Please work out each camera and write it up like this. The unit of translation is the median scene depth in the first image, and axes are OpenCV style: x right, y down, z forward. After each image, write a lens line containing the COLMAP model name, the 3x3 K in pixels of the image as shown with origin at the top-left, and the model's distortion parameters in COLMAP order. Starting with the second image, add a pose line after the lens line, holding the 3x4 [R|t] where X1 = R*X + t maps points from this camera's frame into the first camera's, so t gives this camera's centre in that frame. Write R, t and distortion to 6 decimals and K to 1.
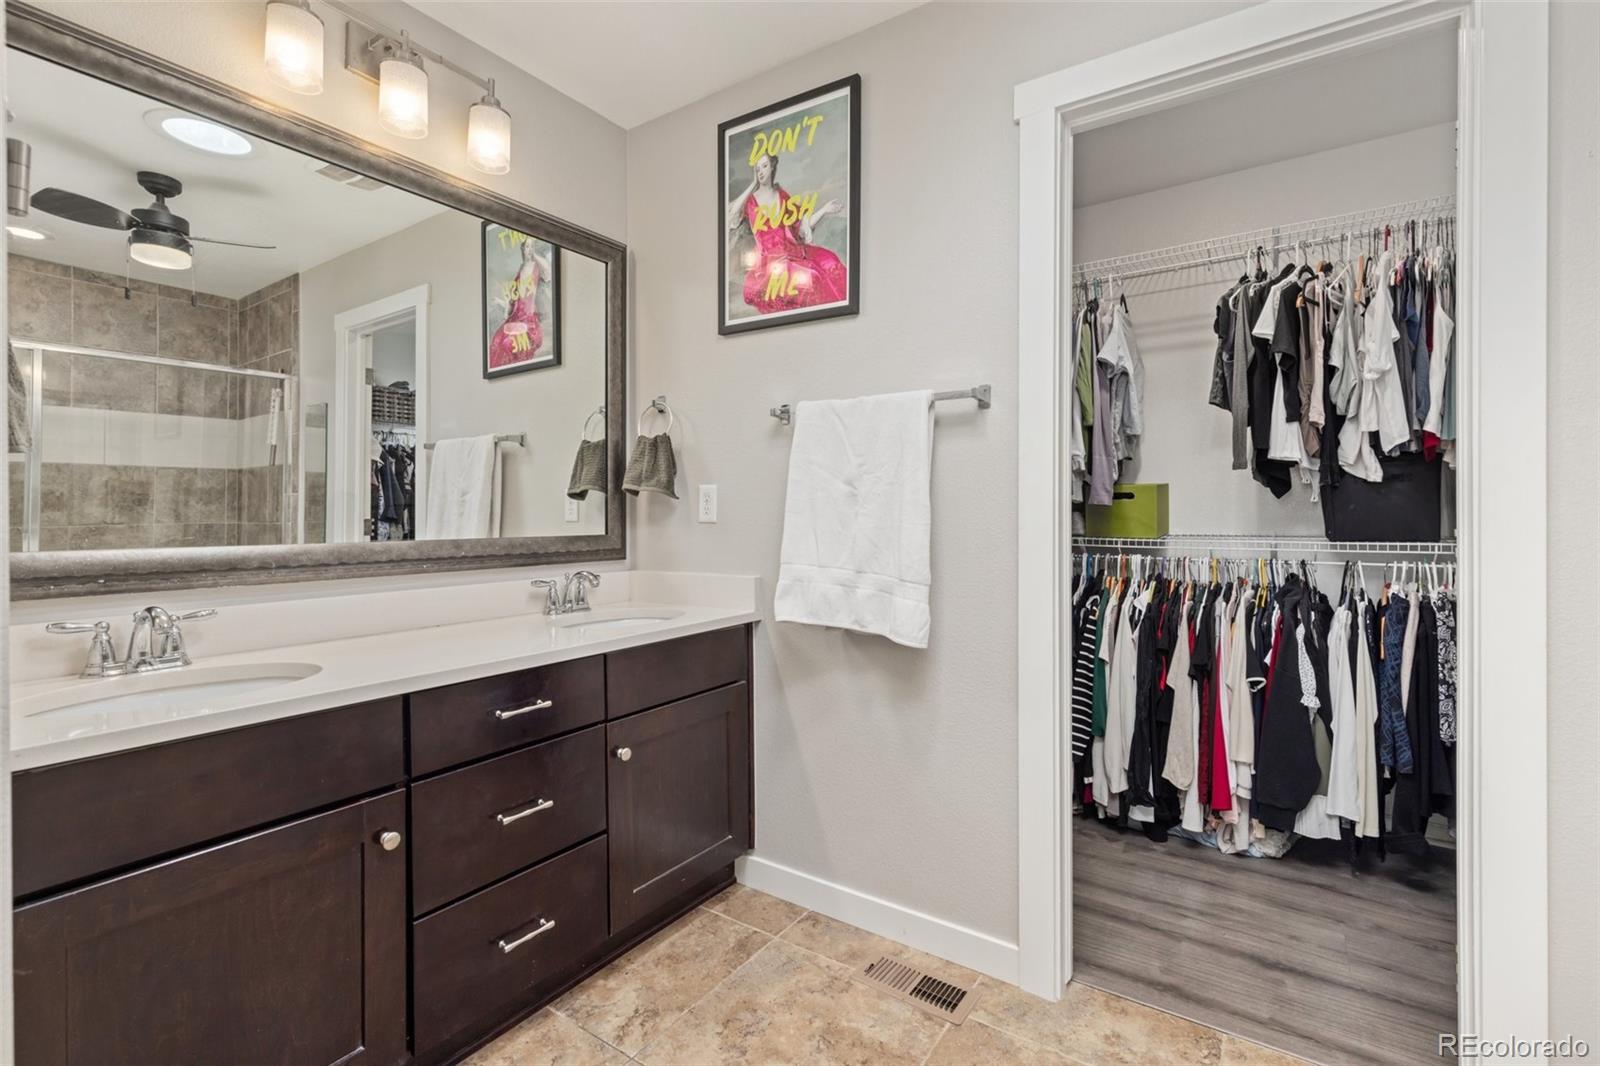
lens RADIAL K [[719.5, 0, 802.4], [0, 719.5, 525.1], [0, 0, 1]] dist [0.000838, -0.000065]
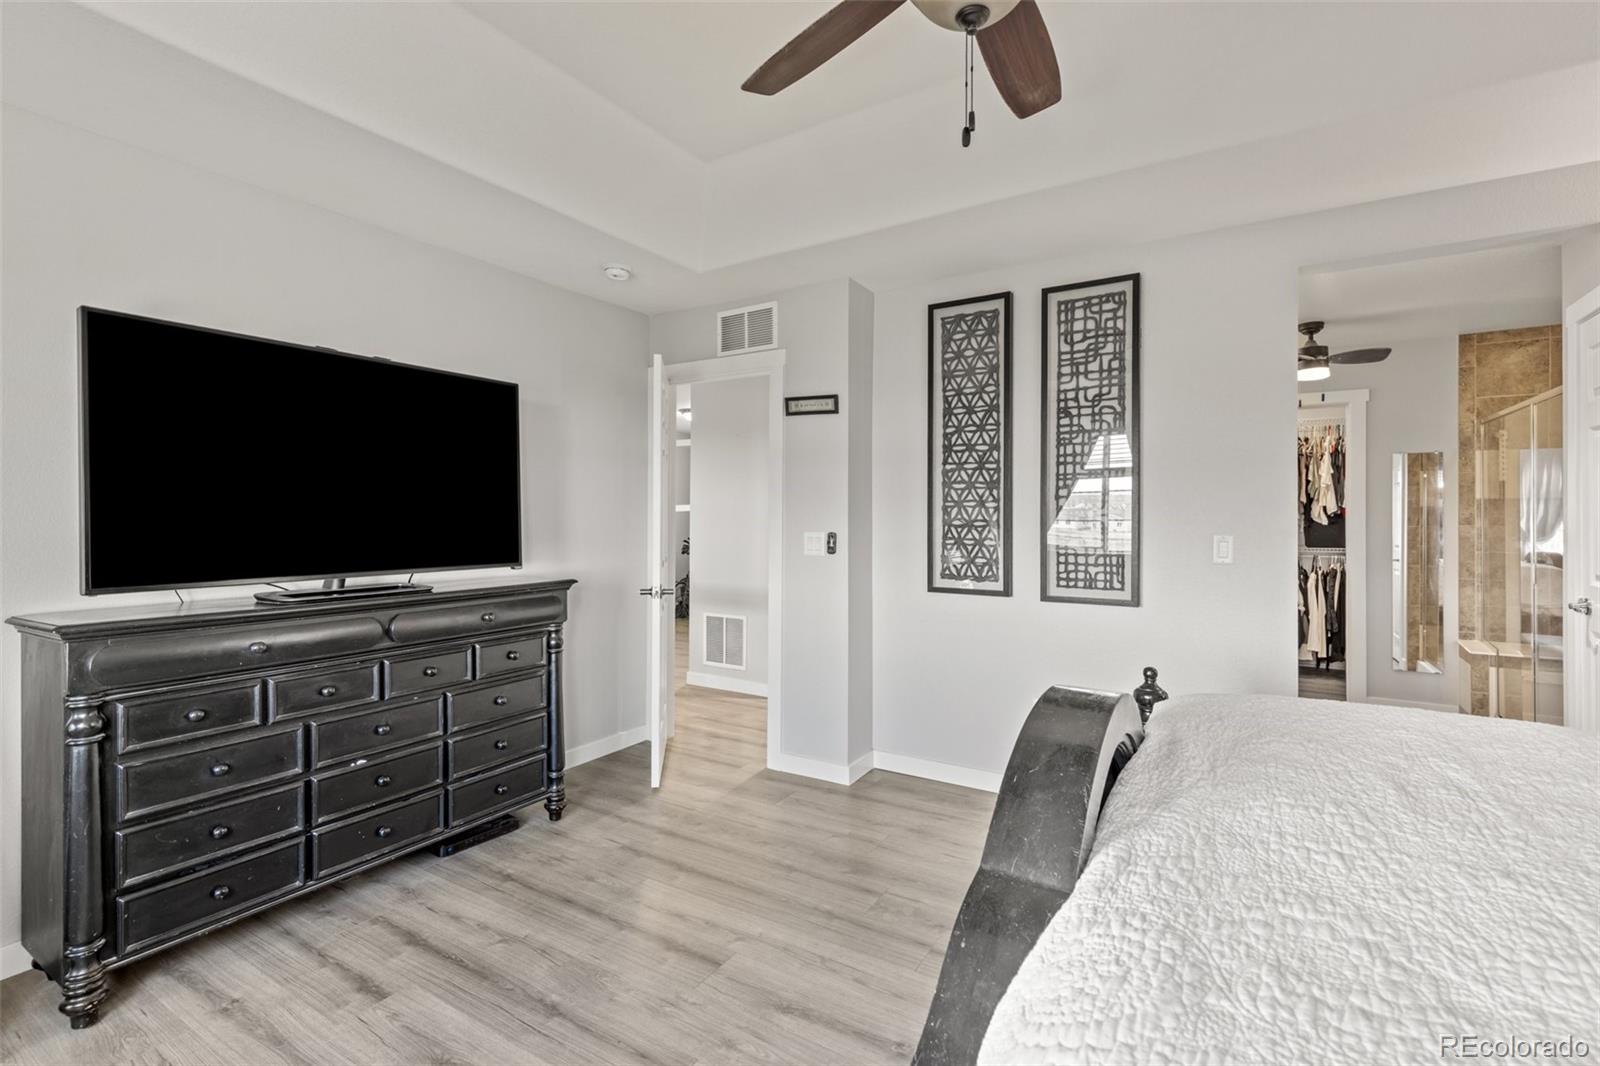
lens RADIAL K [[719.5, 0, 799.1], [0, 719.5, 529.7], [0, 0, 1]] dist [0.000838, -0.000065]
pose [[0.999457, -0.001477, 0.032908, -1.199931], [0.001456, 0.999999, 0.000676, -0.048079], [-0.032909, -0.000628, 0.999458, -1.550748]]
